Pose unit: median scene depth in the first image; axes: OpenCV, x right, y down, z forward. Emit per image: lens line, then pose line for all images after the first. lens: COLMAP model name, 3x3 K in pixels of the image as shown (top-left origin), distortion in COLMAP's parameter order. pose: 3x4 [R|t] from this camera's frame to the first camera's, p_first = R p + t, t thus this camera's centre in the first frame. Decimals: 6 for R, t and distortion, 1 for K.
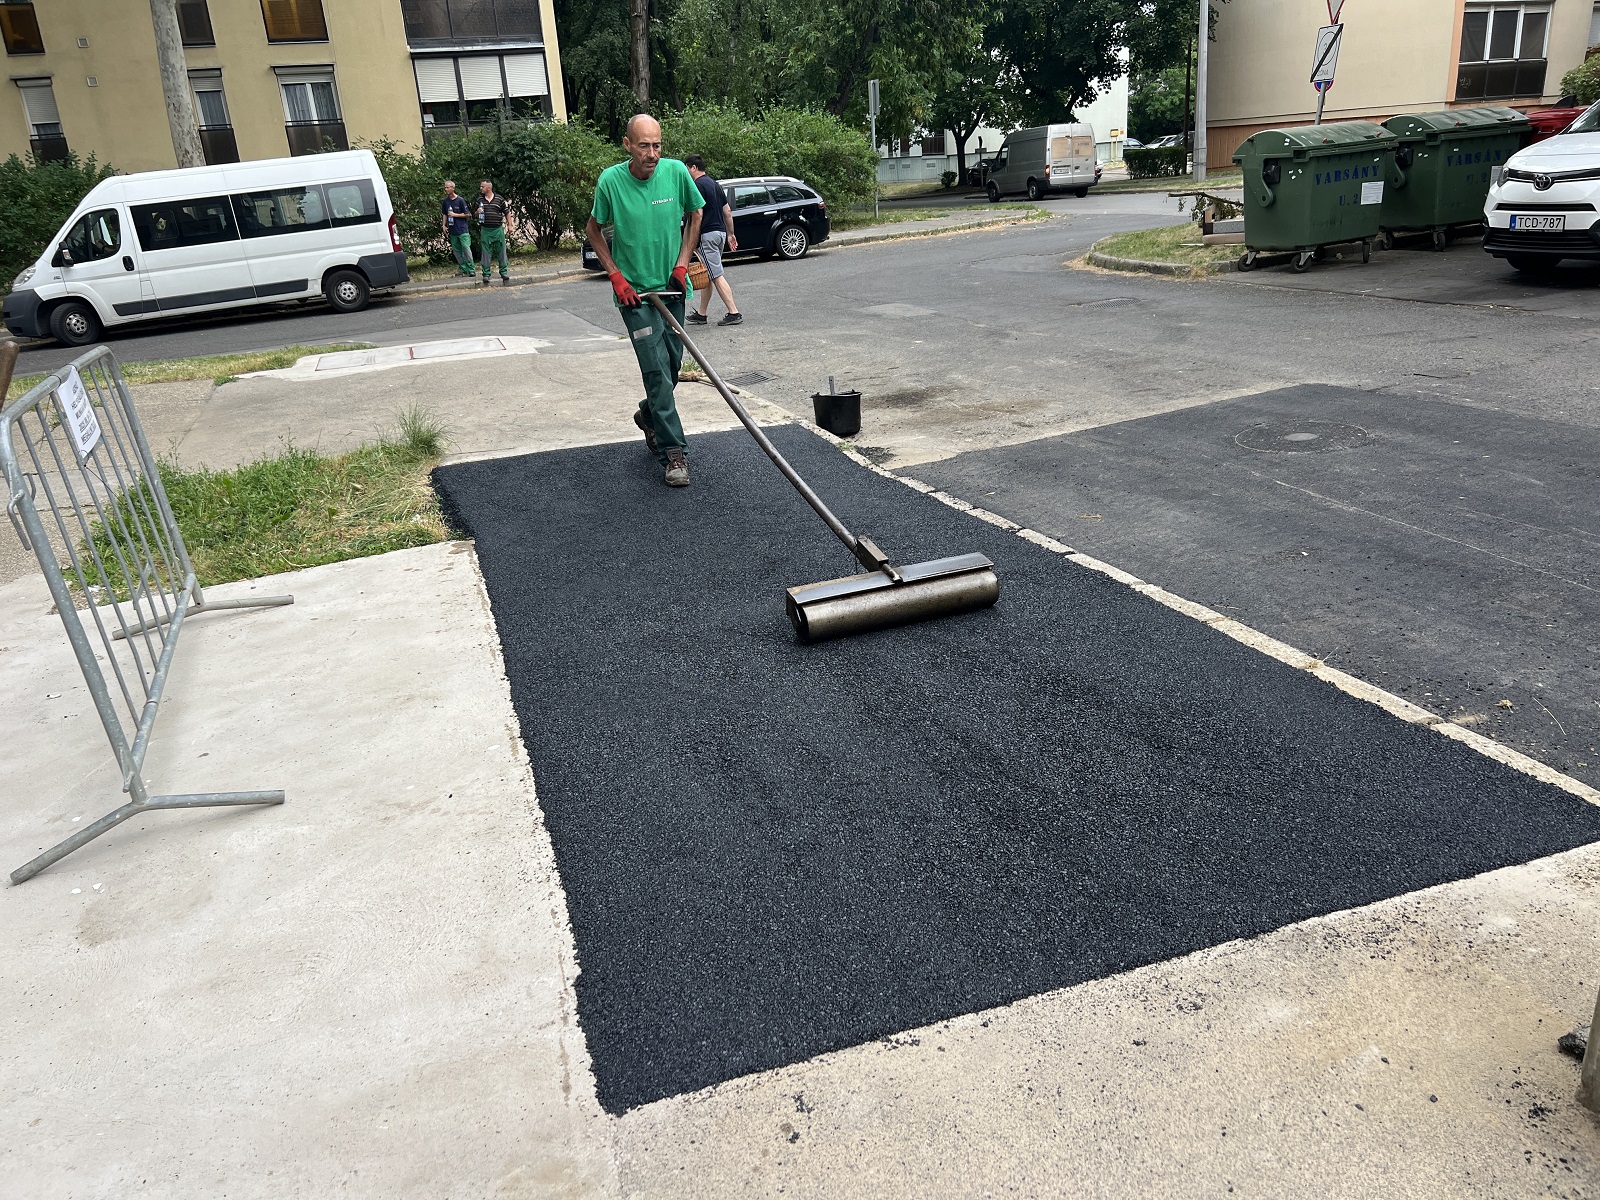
lens RADIAL K [[1224.1, 0, 800.0], [0, 1224.1, 600.0], [0, 0, 1]] dist [0.056274, -0.070085]
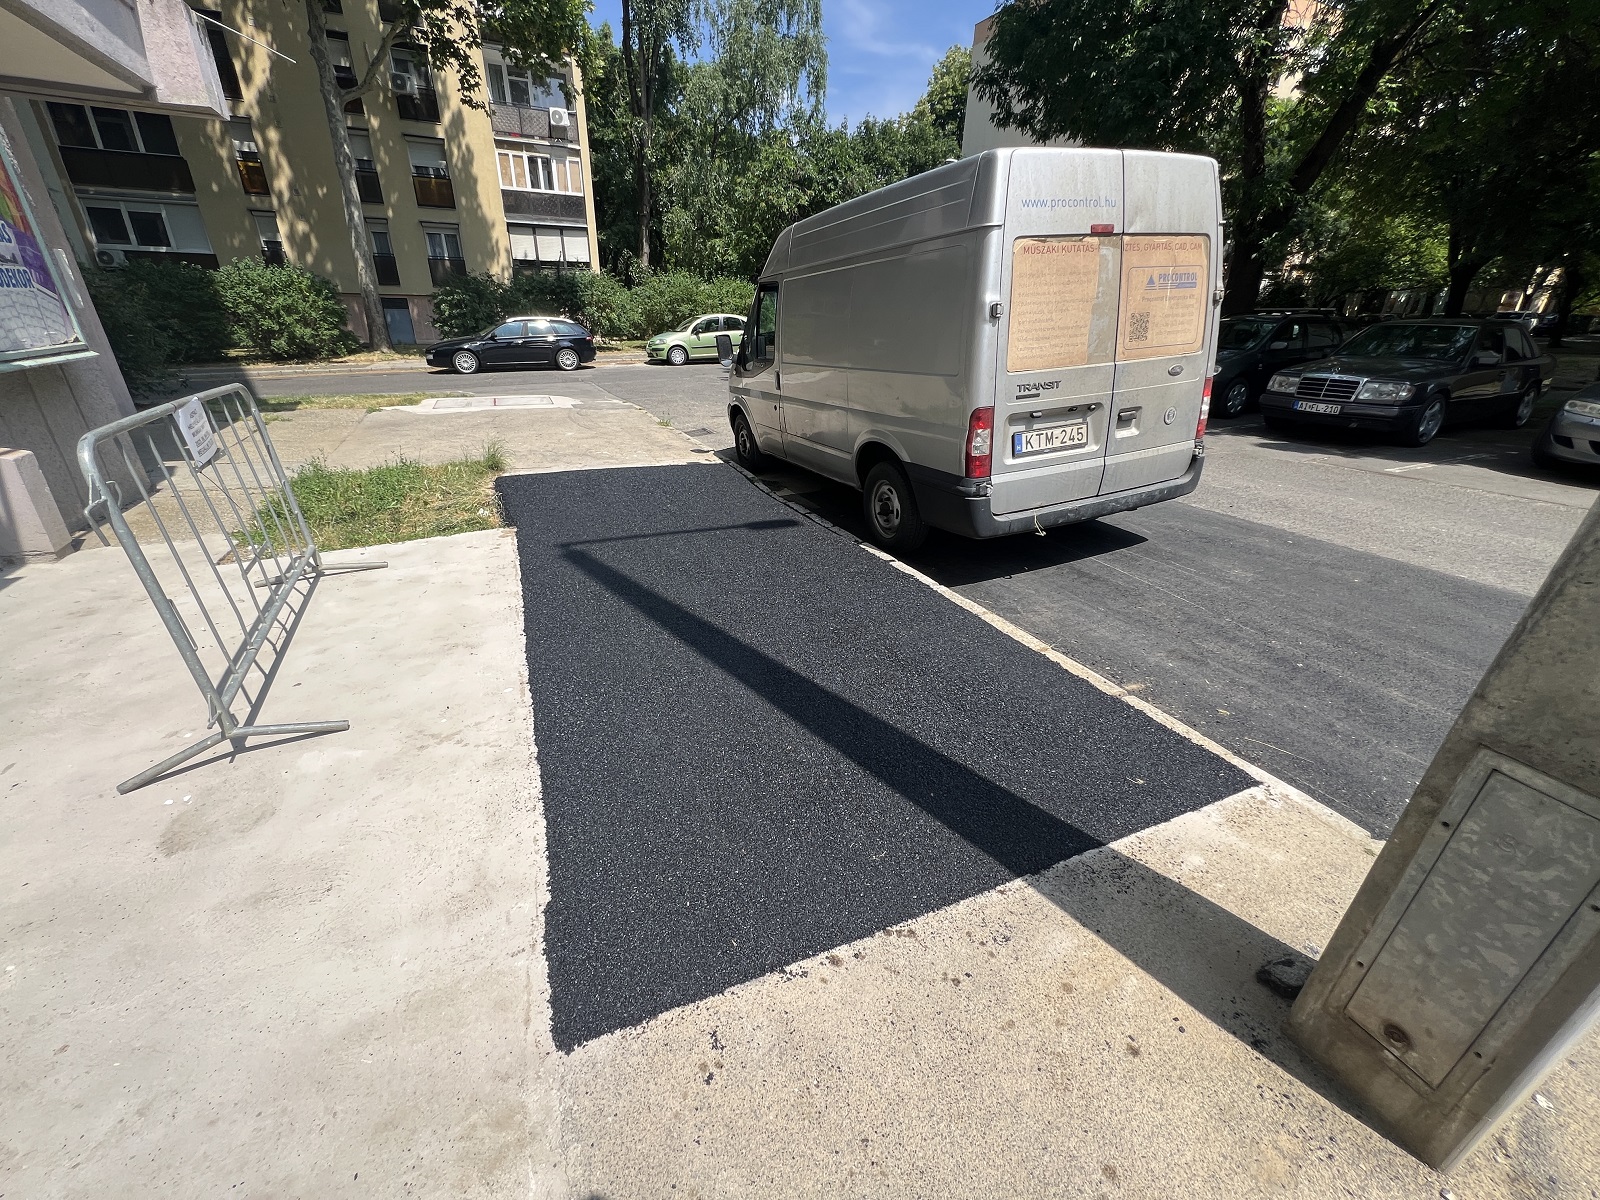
lens RADIAL K [[639.6, 0, 800.0], [0, 639.6, 600.0], [0, 0, 1]] dist [0.000183, 0.000085]
pose [[0.991190, 0.043329, 0.125163, -0.009892], [-0.052776, 0.995922, 0.073176, -0.061877], [-0.121482, -0.079137, 0.989434, 0.242261]]
